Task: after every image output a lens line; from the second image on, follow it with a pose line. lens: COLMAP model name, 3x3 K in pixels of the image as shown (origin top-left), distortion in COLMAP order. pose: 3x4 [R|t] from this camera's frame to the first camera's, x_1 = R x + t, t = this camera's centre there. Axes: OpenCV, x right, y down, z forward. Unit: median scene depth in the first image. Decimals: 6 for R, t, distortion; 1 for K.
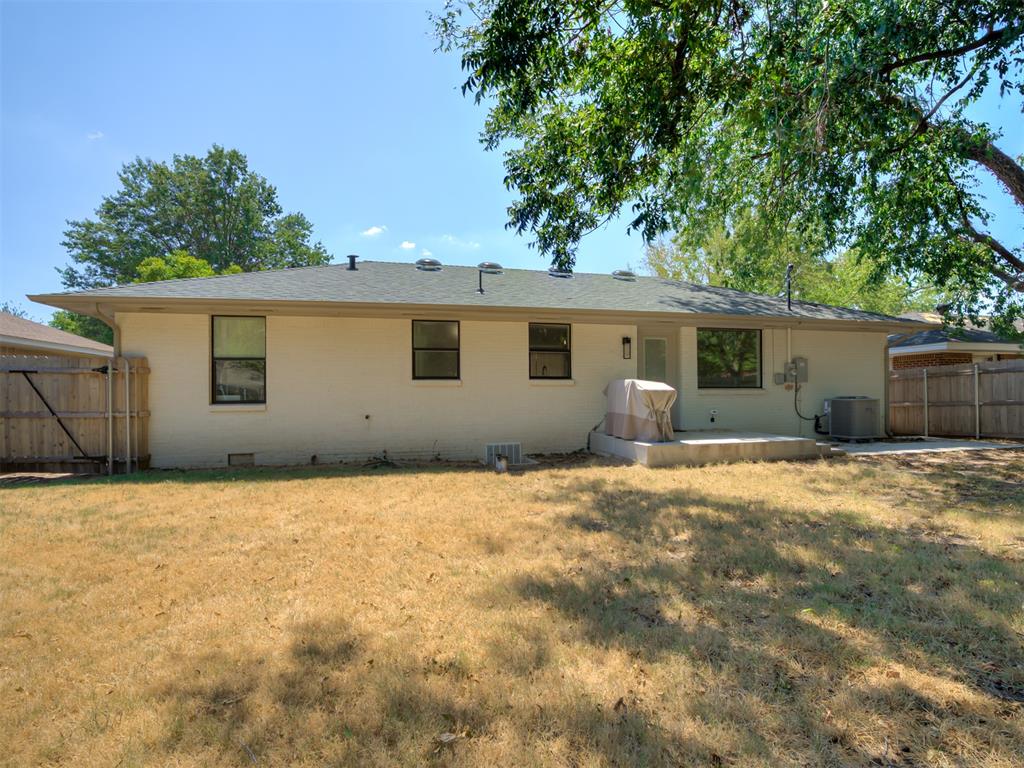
lens RADIAL K [[534.2, 0, 513.8], [0, 534.2, 390.7], [0, 0, 1]] dist [-0.022297, -0.000158]
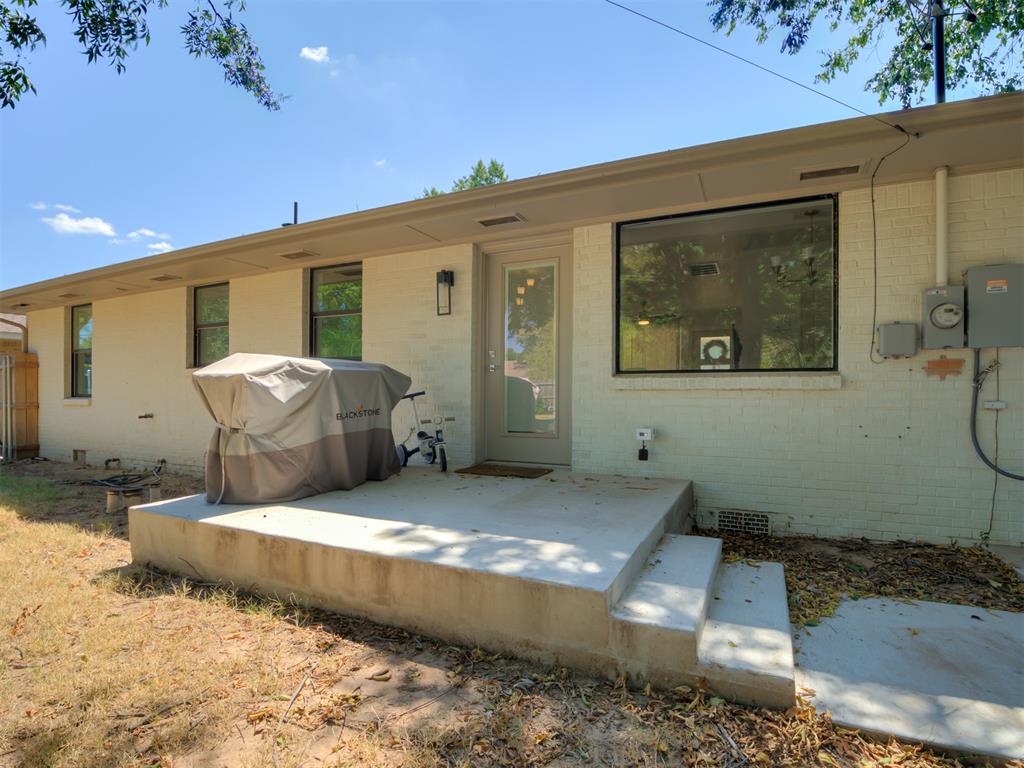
lens RADIAL K [[519.3, 0, 510.8], [0, 519.3, 394.4], [0, 0, 1]] dist [-0.035722, -0.001218]
pose [[0.768347, 0.007595, -0.639988, 0.526835], [0.002248, 0.999891, 0.014565, 0.005303], [0.640029, -0.012630, 0.768247, 0.633323]]
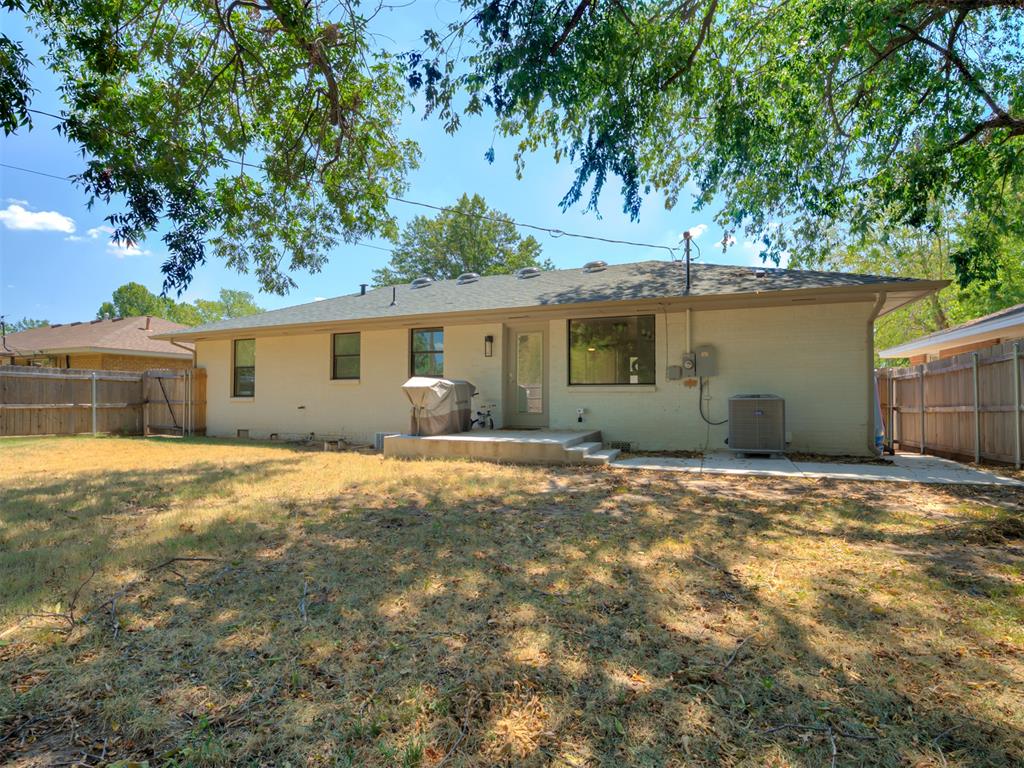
lens RADIAL K [[519.3, 0, 512.0], [0, 519.3, 379.5], [0, 0, 1]] dist [-0.035722, -0.001218]
pose [[0.805386, -0.011766, -0.592635, 0.788003], [0.002777, 0.999867, -0.016078, 0.000227], [0.592745, 0.011303, 0.805311, 0.208147]]
